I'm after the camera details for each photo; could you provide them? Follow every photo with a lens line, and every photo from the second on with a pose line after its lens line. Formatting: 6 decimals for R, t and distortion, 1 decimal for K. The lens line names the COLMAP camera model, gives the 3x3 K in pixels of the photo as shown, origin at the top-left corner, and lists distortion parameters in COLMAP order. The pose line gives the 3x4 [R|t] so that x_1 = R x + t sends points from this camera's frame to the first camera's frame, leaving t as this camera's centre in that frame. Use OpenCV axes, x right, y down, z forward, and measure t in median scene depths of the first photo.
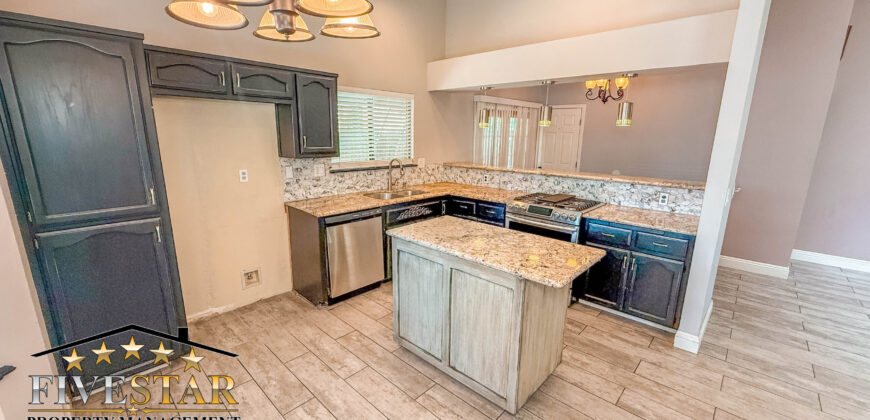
lens RADIAL K [[346.3, 0, 434.3], [0, 346.3, 209.8], [0, 0, 1]] dist [-0.000193, -0.000149]
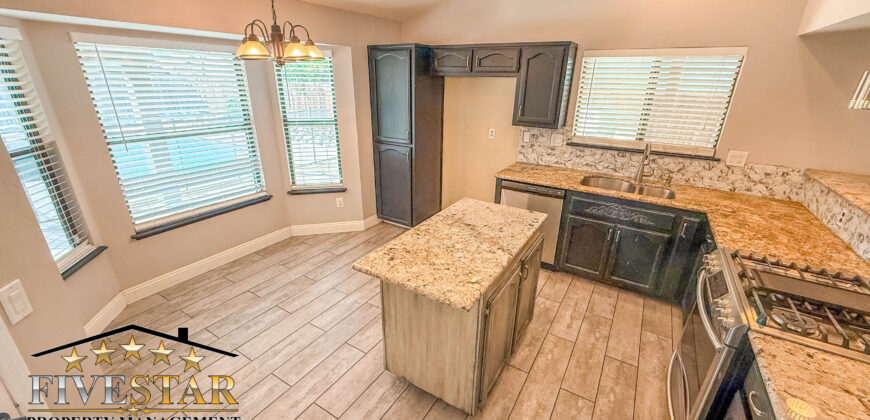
lens RADIAL K [[346.3, 0, 430.7], [0, 346.3, 212.3], [0, 0, 1]] dist [-0.000193, -0.000149]
pose [[0.196774, 0.351275, -0.915361, 0.755589], [-0.222494, 0.925256, 0.307243, -0.185180], [0.954870, 0.143205, 0.260223, 0.510247]]
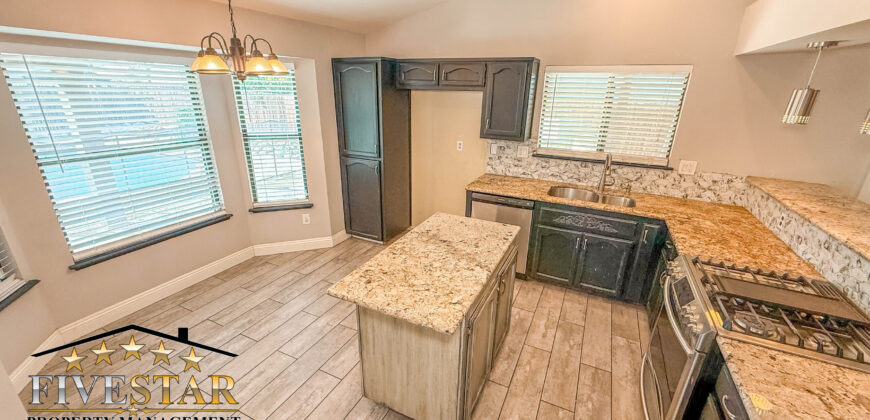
lens RADIAL K [[346.3, 0, 431.0], [0, 346.3, 212.9], [0, 0, 1]] dist [-0.000193, -0.000149]
pose [[0.297928, 0.322750, -0.898372, 0.731973], [-0.220725, 0.938897, 0.264110, -0.194444], [0.928719, 0.119607, 0.350963, 0.493251]]
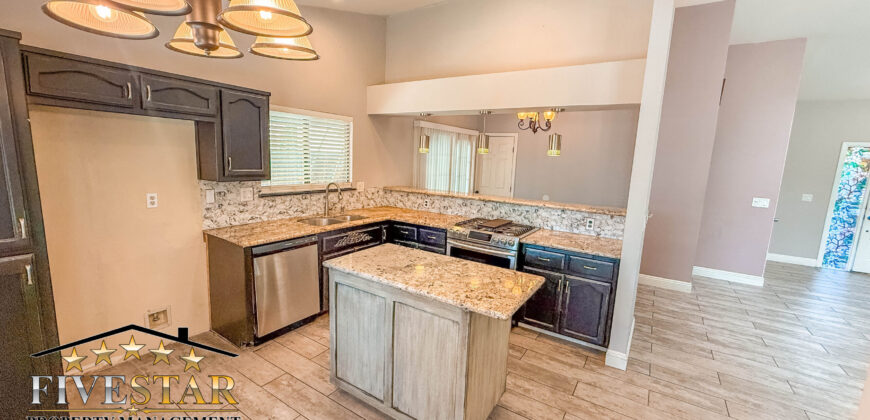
lens RADIAL K [[346.3, 0, 434.4], [0, 346.3, 210.3], [0, 0, 1]] dist [-0.000193, -0.000149]
pose [[0.984436, 0.000829, 0.175742, -0.006634], [0.009669, 0.998219, -0.058866, -0.016886], [-0.175478, 0.059649, 0.982675, 0.024343]]
